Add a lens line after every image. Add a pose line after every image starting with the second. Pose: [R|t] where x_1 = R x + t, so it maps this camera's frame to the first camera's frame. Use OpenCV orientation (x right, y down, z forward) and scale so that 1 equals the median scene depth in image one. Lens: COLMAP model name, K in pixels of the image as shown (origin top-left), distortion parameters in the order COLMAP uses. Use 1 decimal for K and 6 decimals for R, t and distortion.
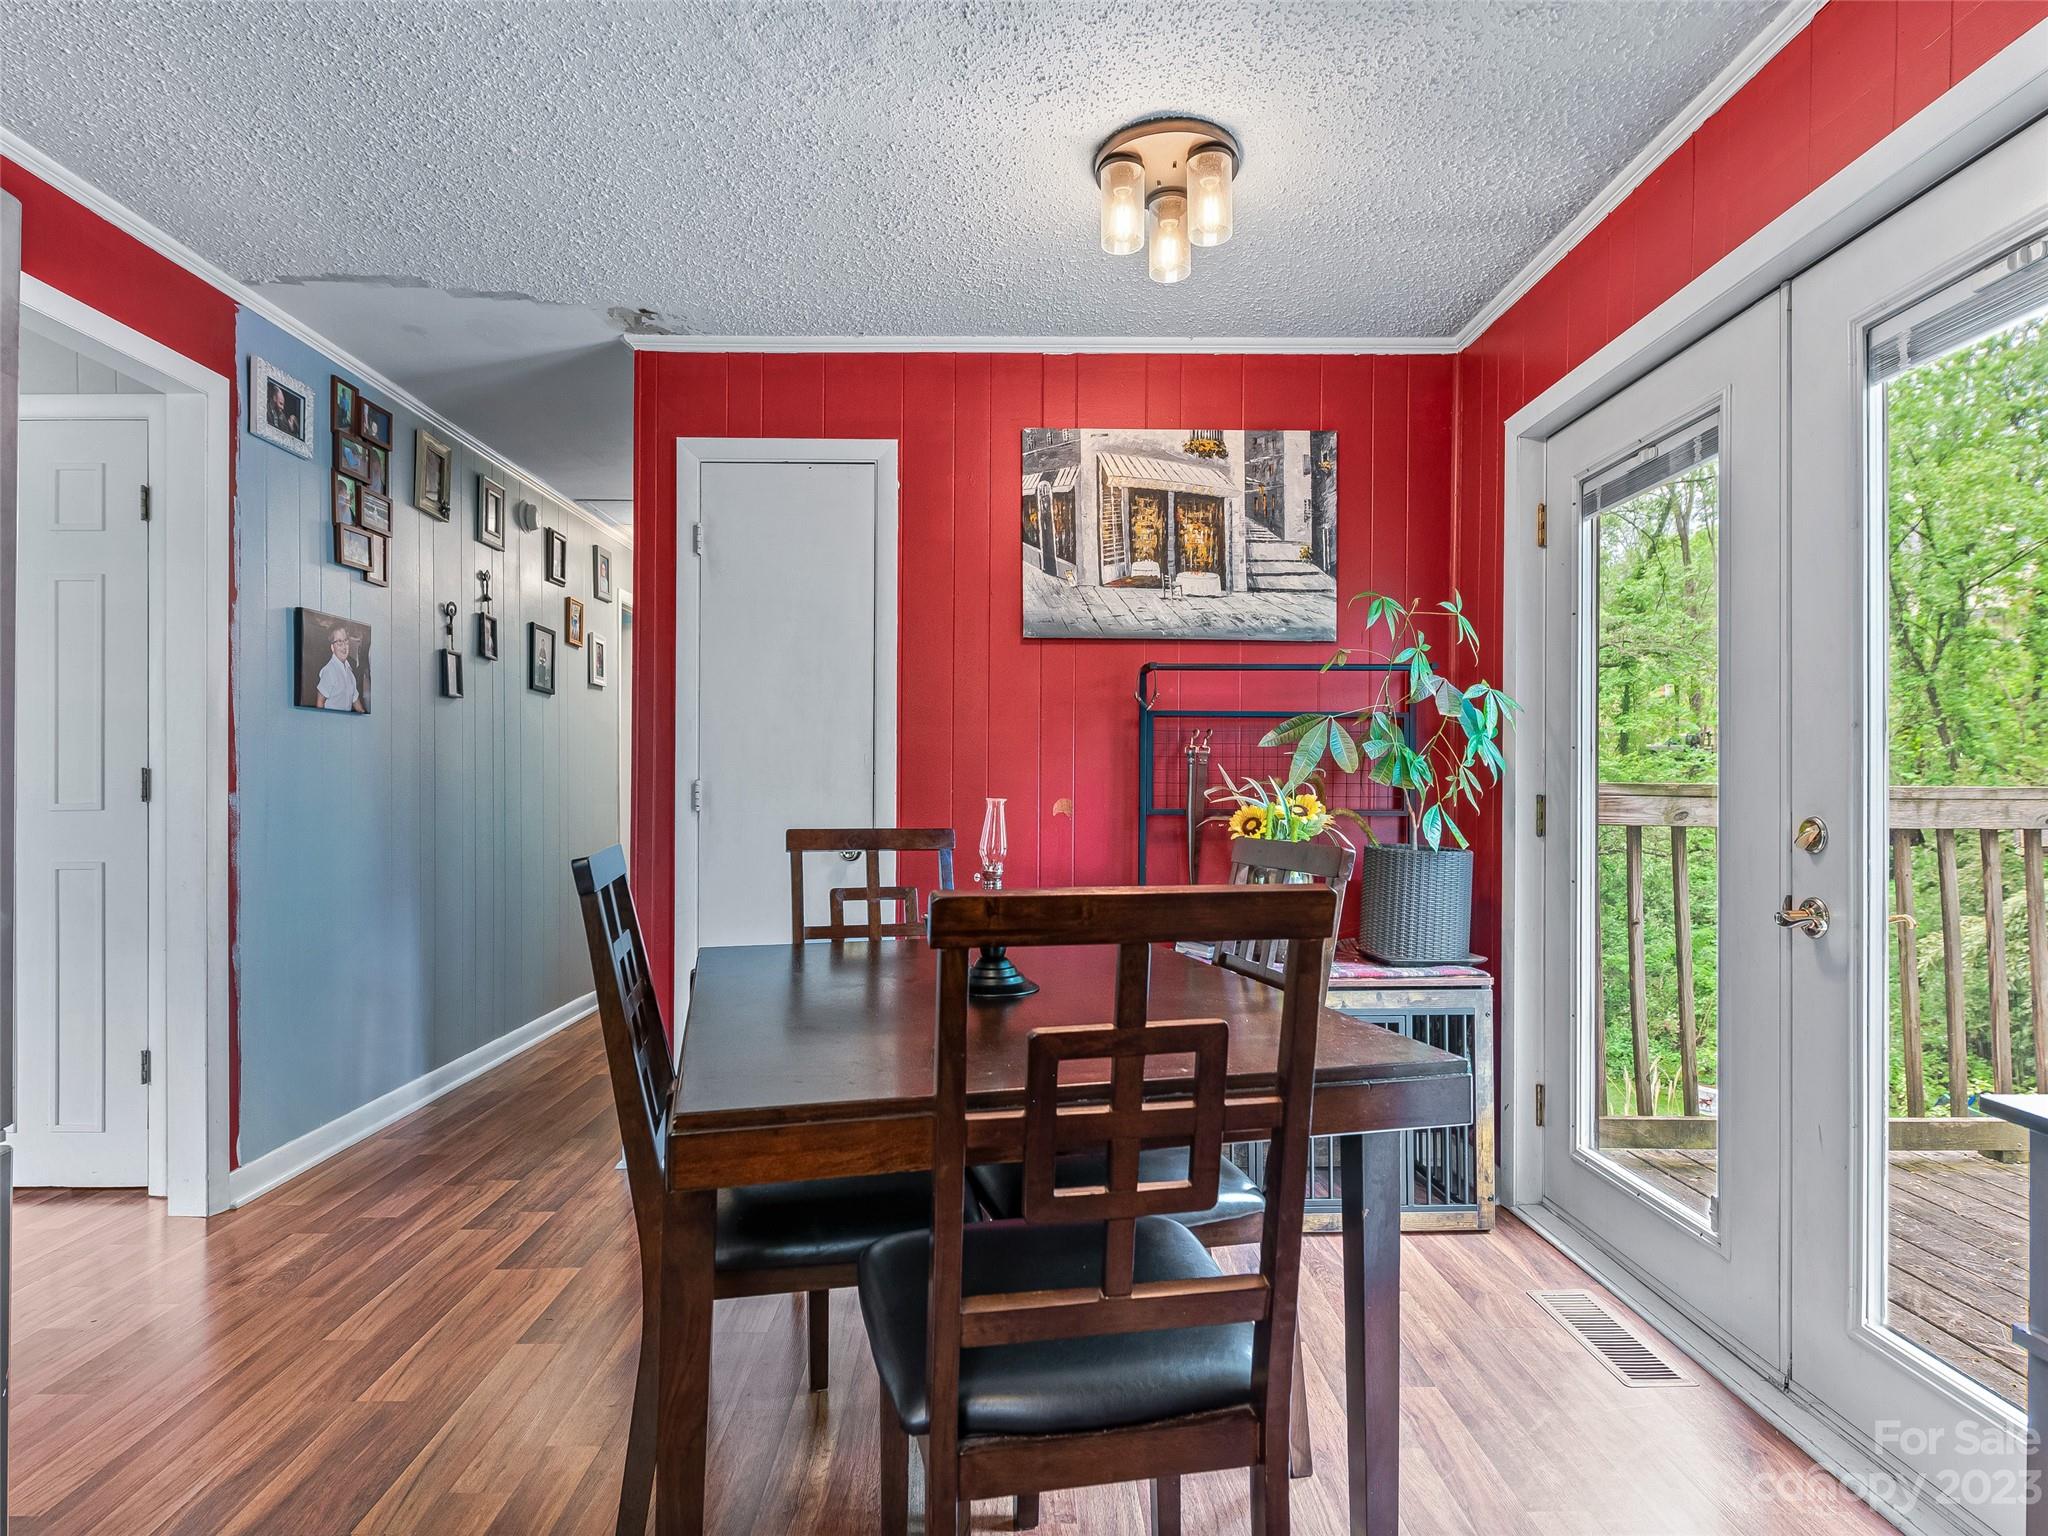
lens RADIAL K [[1116.0, 0, 1027.8], [0, 1116.0, 784.4], [0, 0, 1]] dist [0.002478, -0.001594]
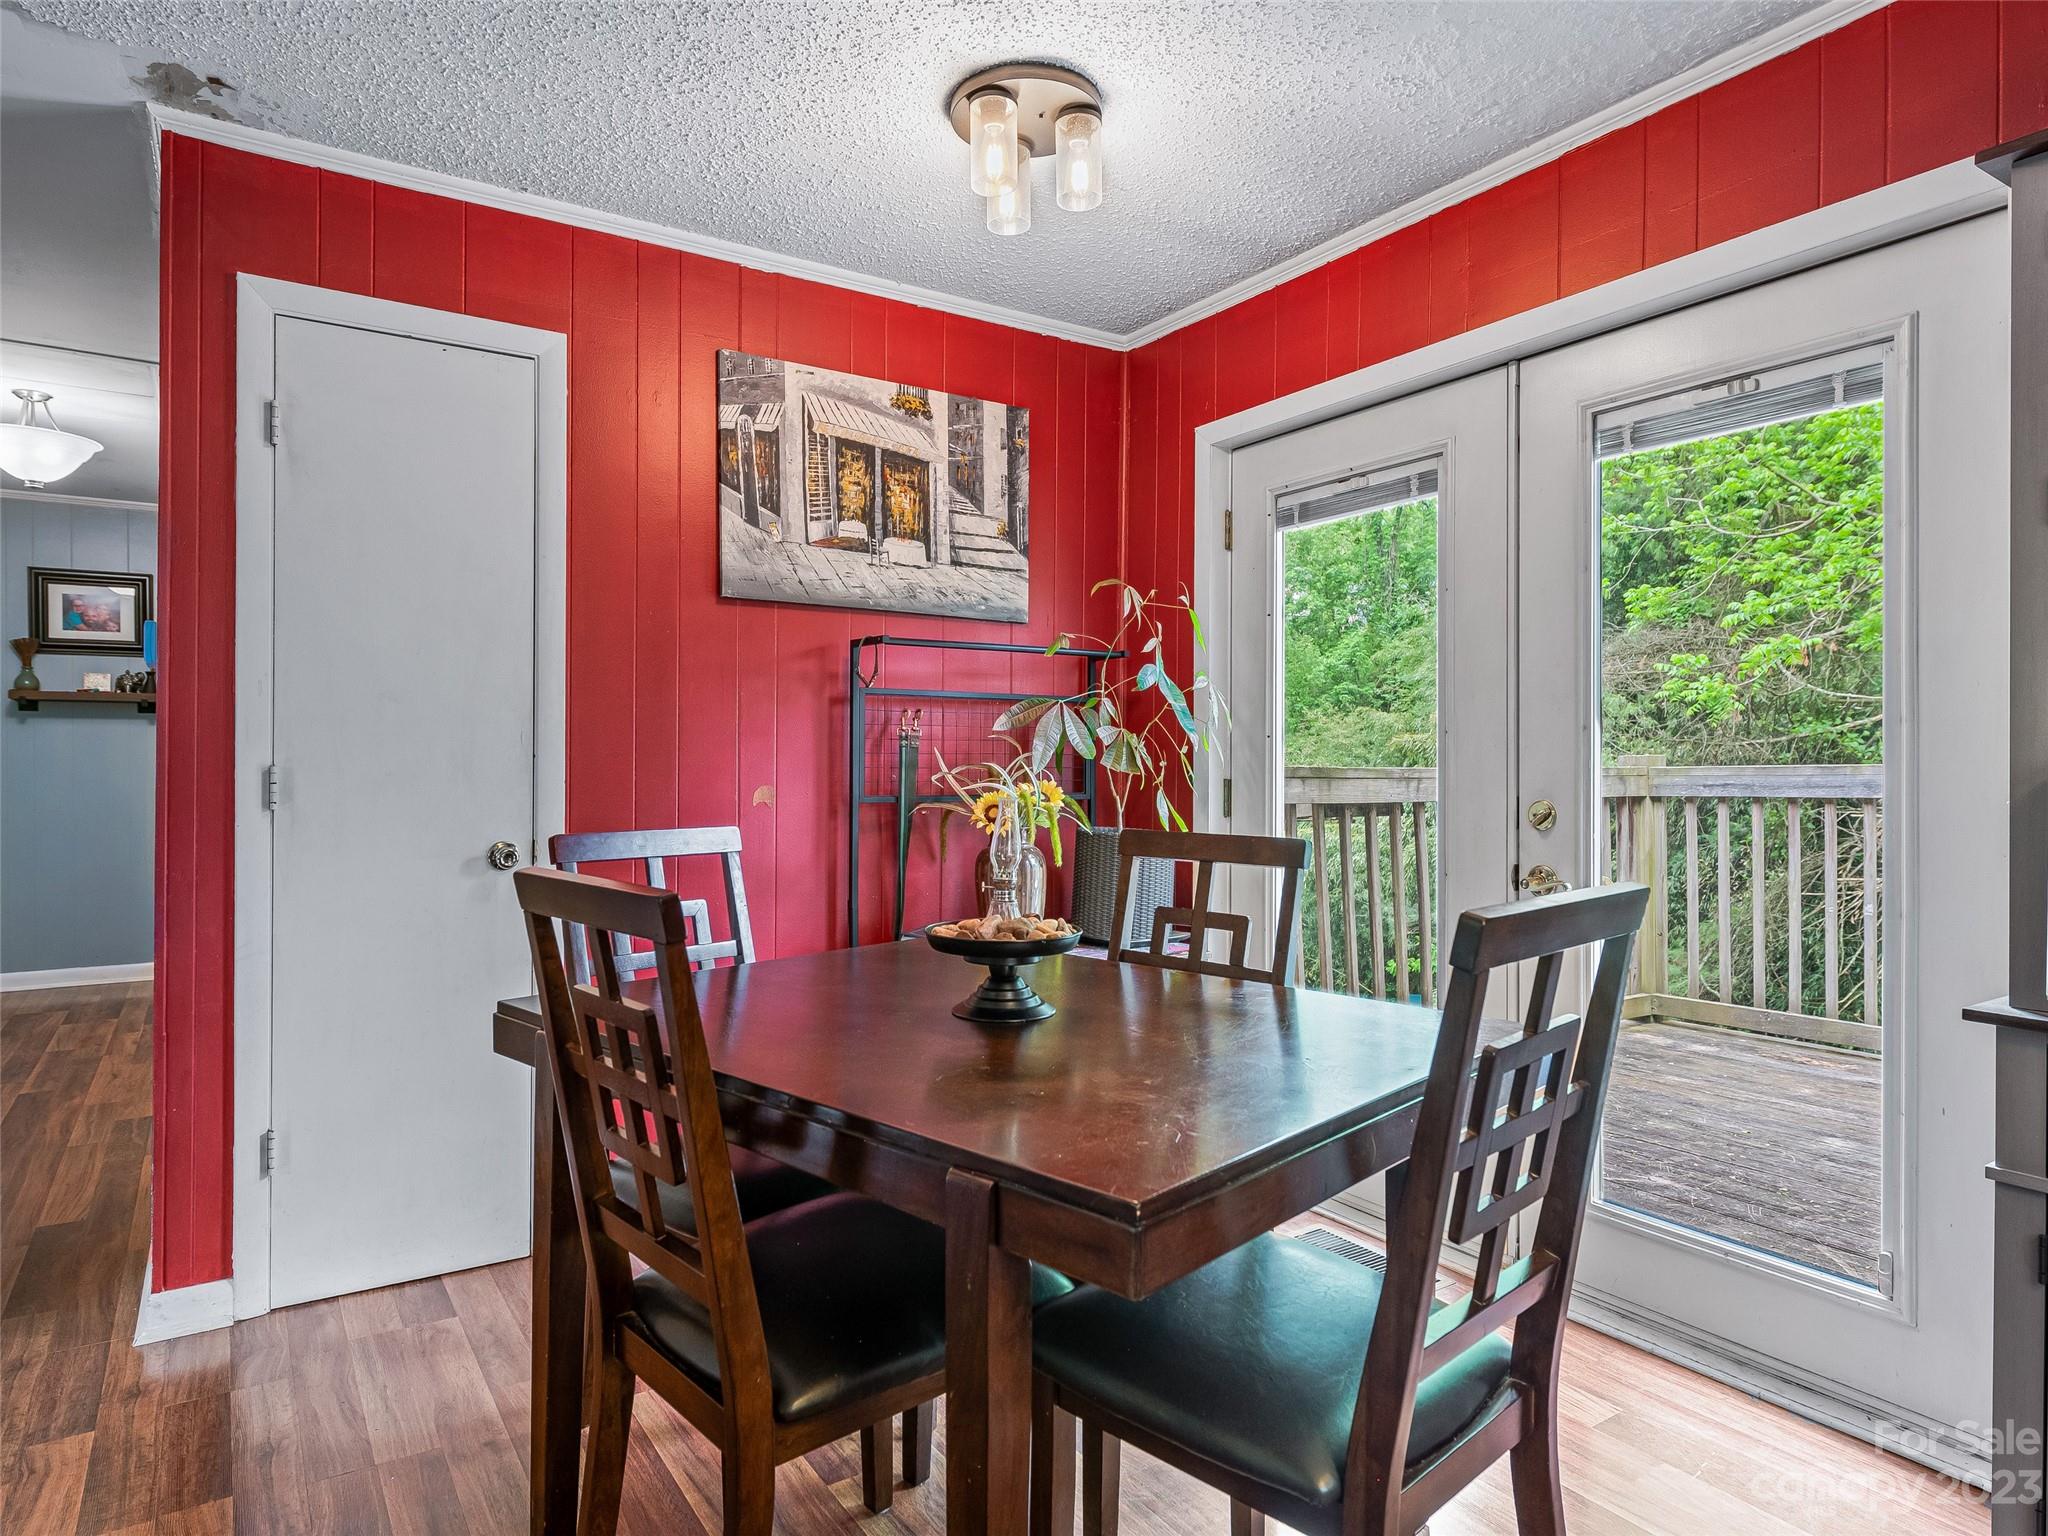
lens RADIAL K [[1203.0, 0, 1029.1], [0, 1203.0, 759.6], [0, 0, 1]] dist [0.005815, -0.001451]
pose [[0.848462, 0.000631, 0.529257, -0.287342], [-0.002704, 0.999991, 0.003142, -0.011125], [-0.529250, -0.004097, 0.848456, 0.100147]]
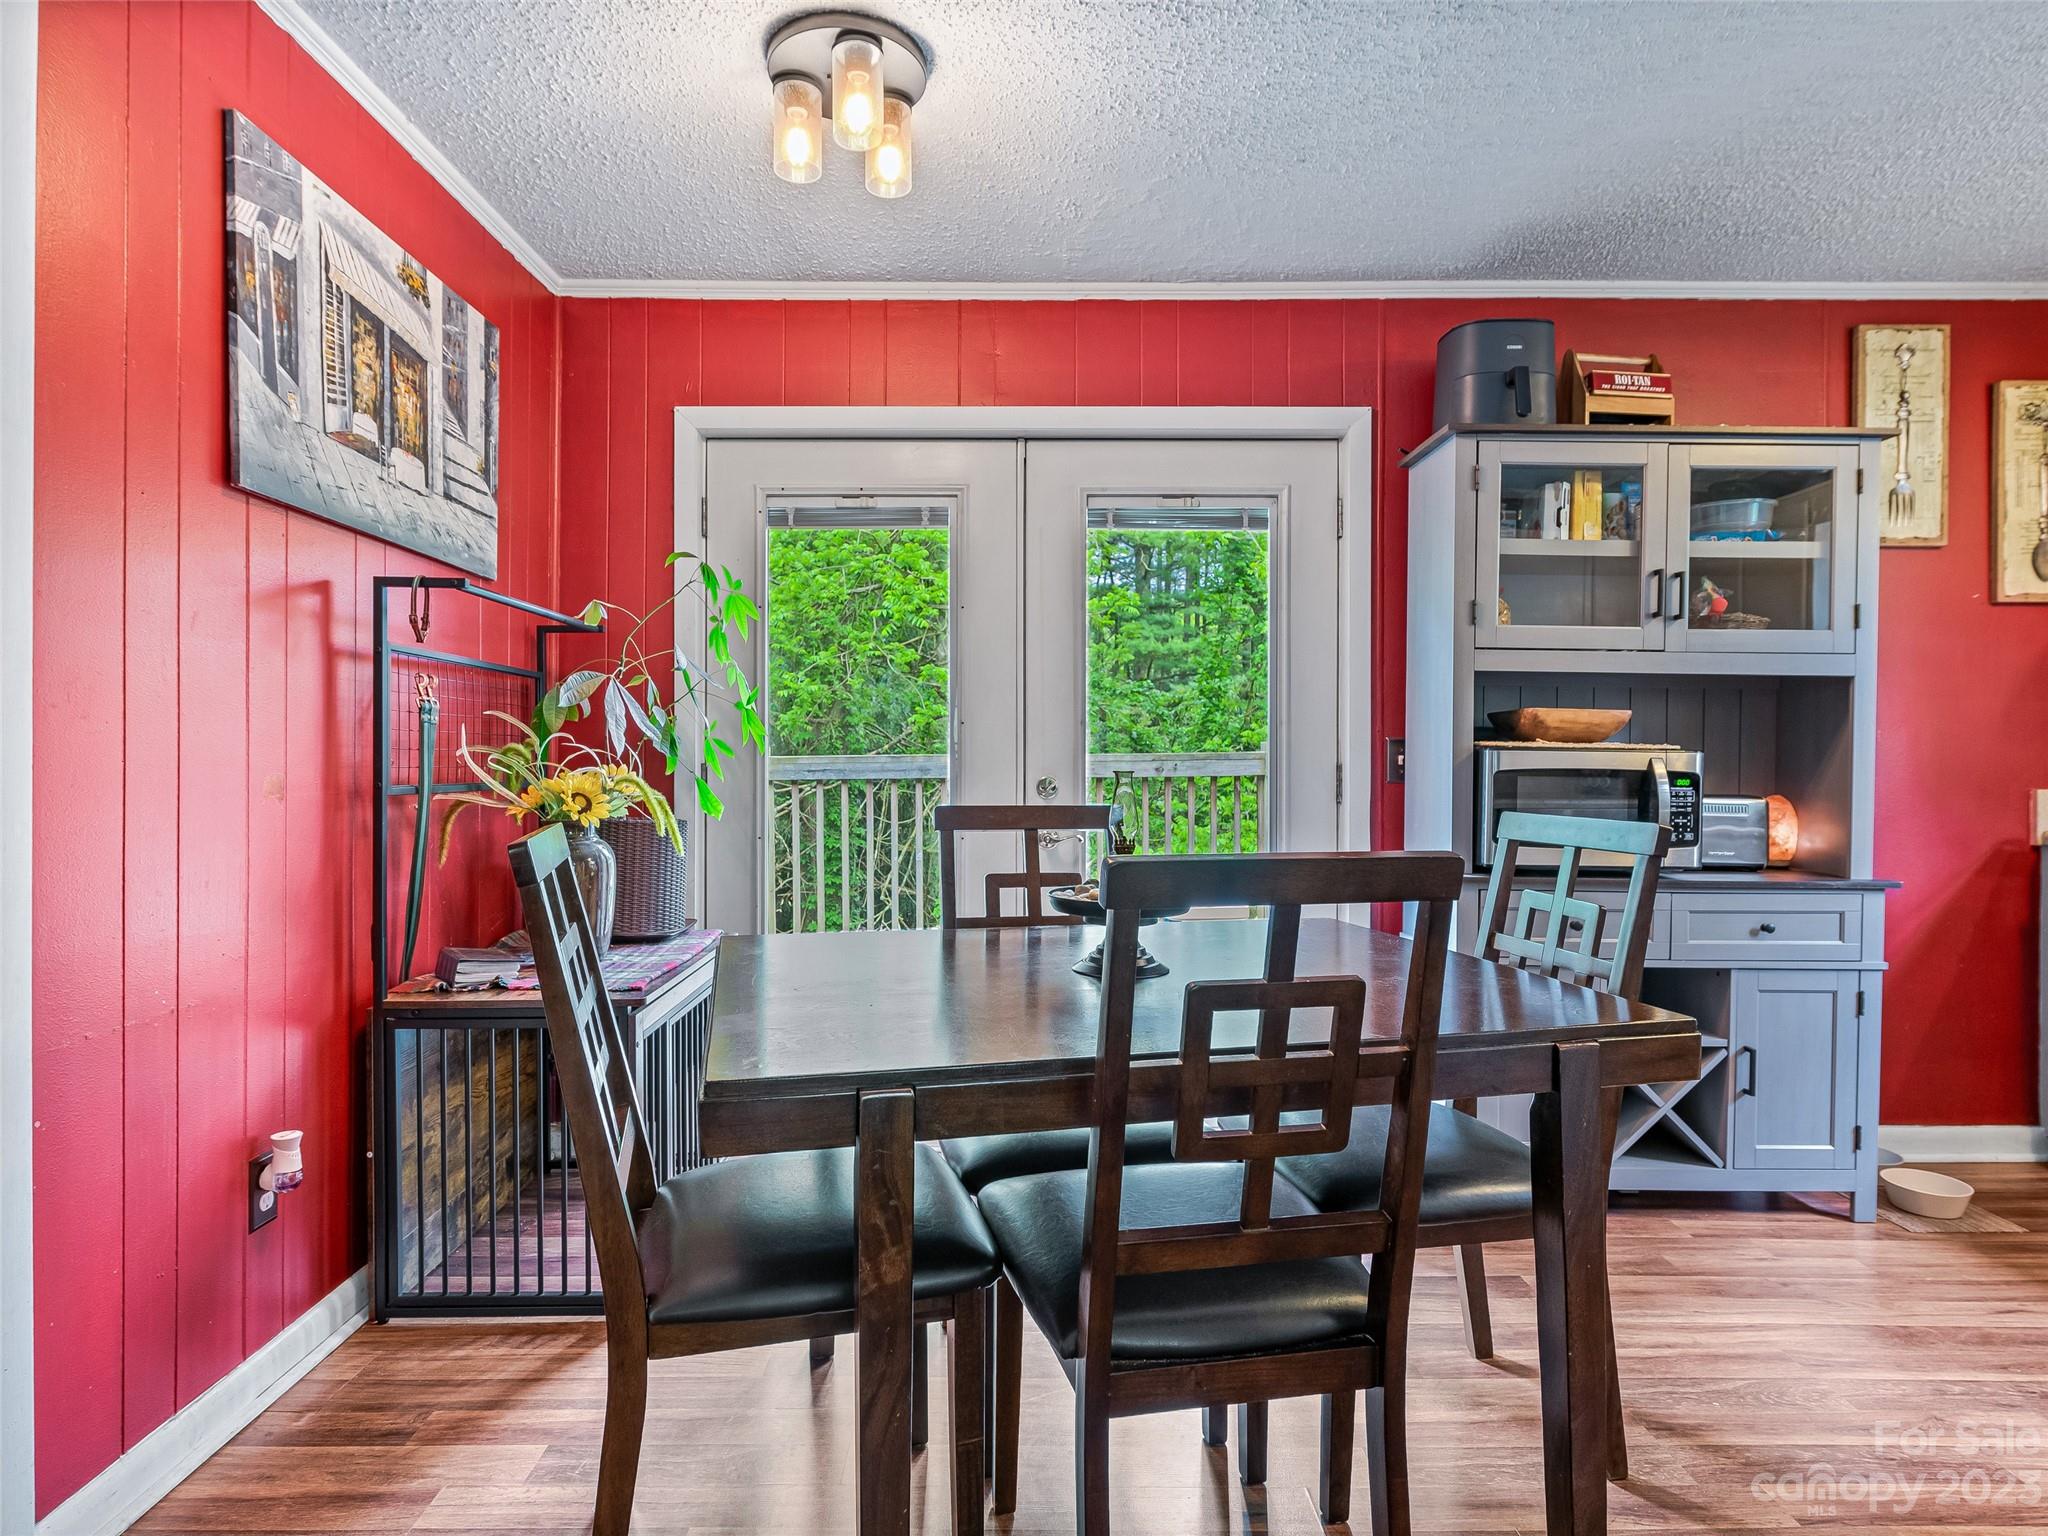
lens RADIAL K [[1086.8, 0, 1024.0], [0, 1086.8, 768.0], [0, 0, 1]] dist [0.002248, -0.000387]
pose [[0.036153, -0.008655, 0.999309, -0.534346], [-0.010696, 0.999902, 0.009047, 0.001293], [-0.999289, -0.011015, 0.036057, 0.578670]]
